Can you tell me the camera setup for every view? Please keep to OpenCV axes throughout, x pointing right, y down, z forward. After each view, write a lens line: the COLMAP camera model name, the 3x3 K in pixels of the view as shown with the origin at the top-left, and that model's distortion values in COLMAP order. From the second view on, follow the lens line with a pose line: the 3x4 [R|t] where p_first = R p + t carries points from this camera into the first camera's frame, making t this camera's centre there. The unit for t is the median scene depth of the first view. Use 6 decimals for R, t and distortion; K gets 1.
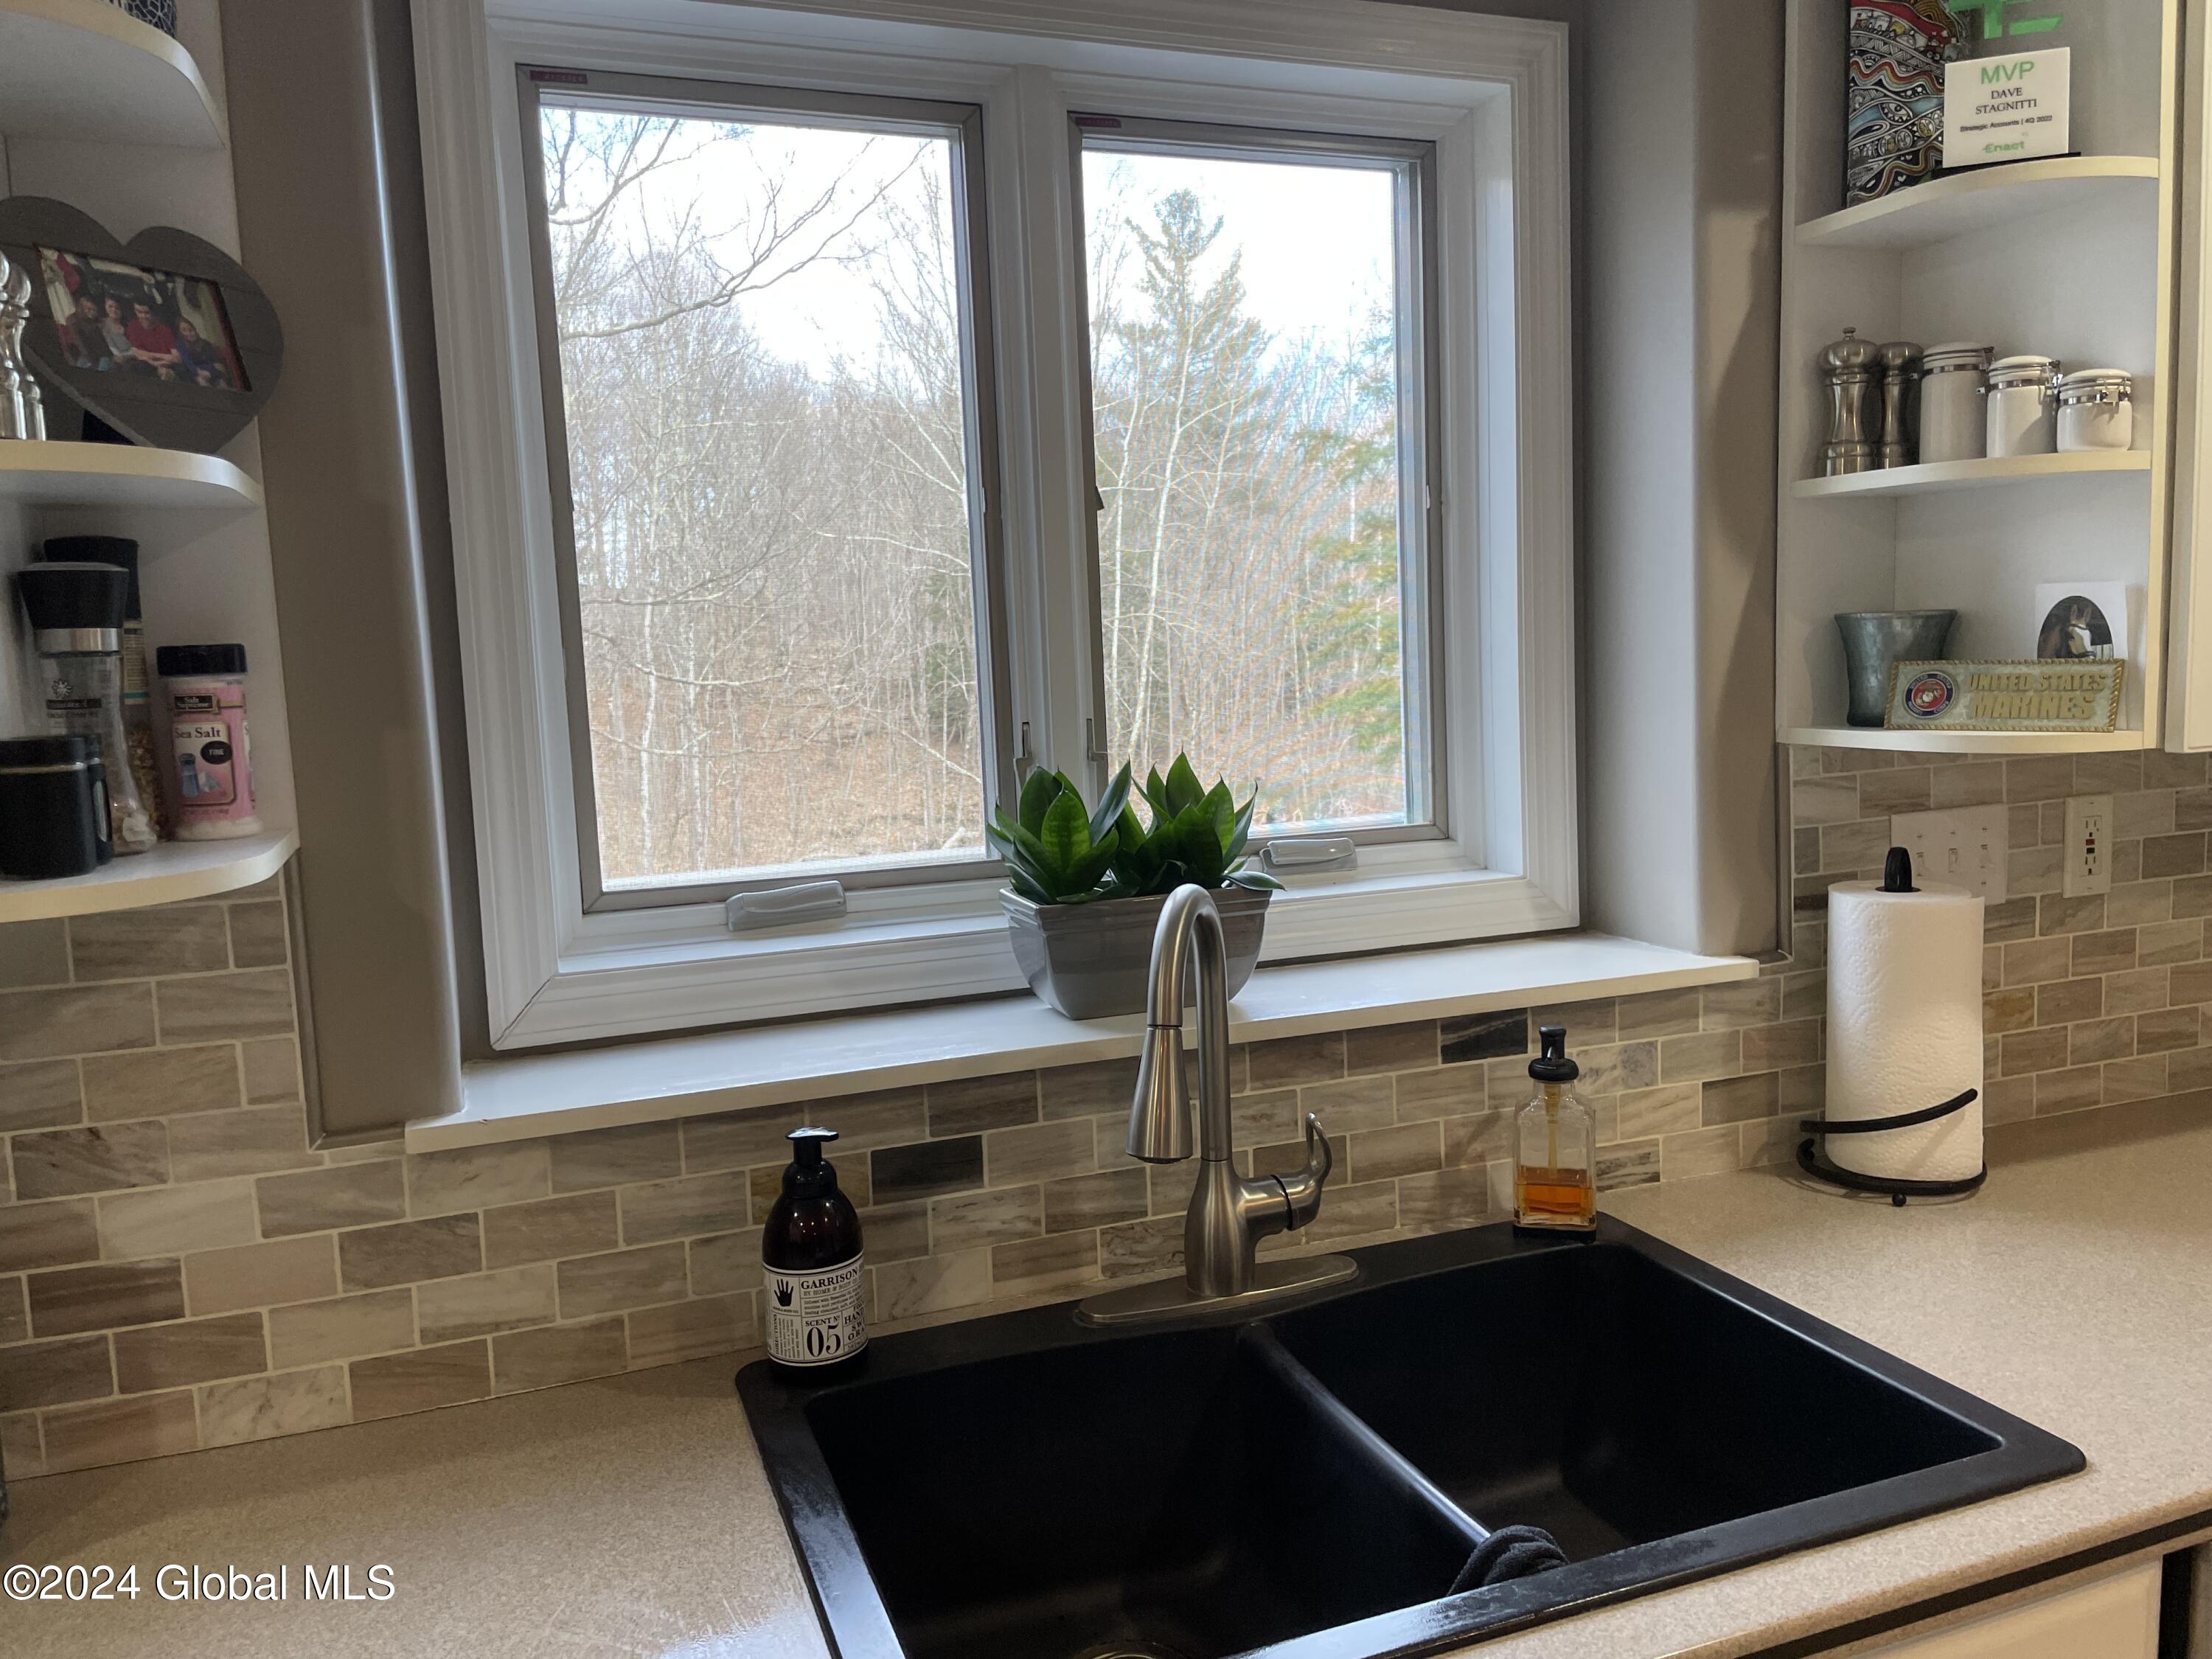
lens RADIAL K [[1678.9, 0, 1111.6], [0, 1678.9, 832.9], [0, 0, 1]] dist [0.043494, -0.076114]
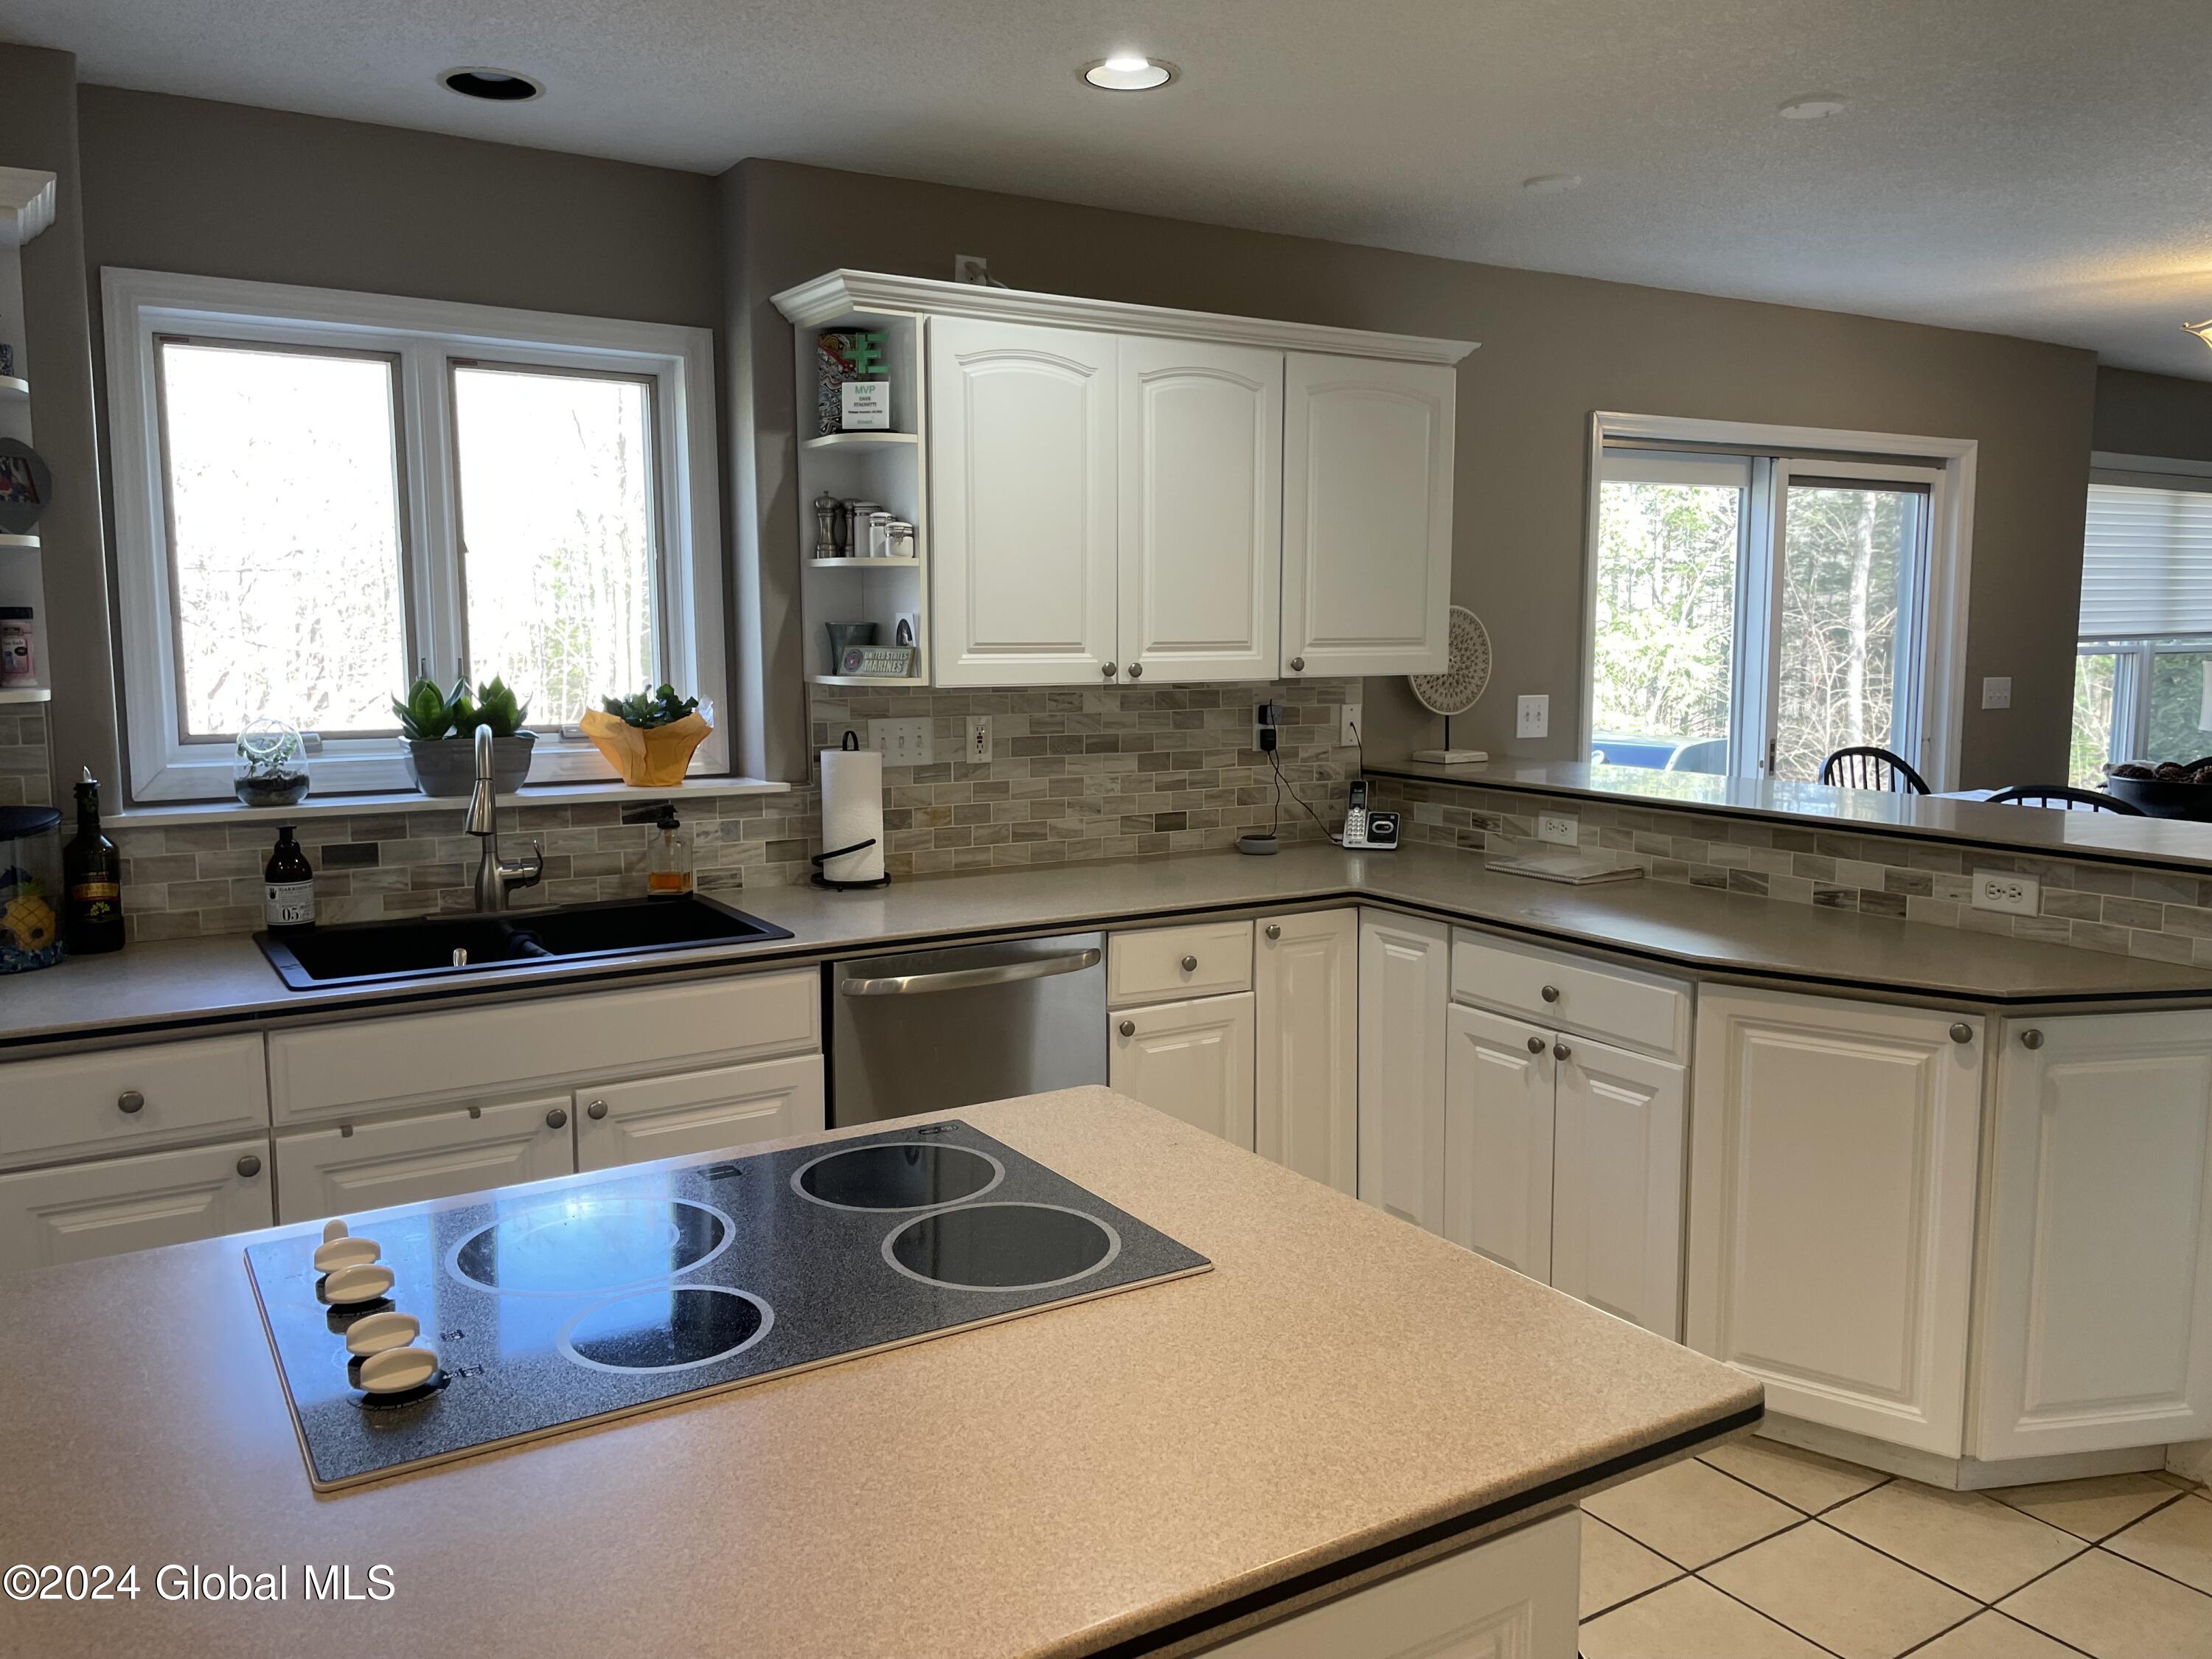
lens RADIAL K [[1678.9, 0, 1130.1], [0, 1678.9, 828.0], [0, 0, 1]] dist [0.043494, -0.076114]
pose [[0.975849, 0.014365, 0.217973, 0.363110], [-0.015652, 0.999869, 0.004177, 0.123736], [-0.217885, -0.007488, 0.975946, -1.239126]]
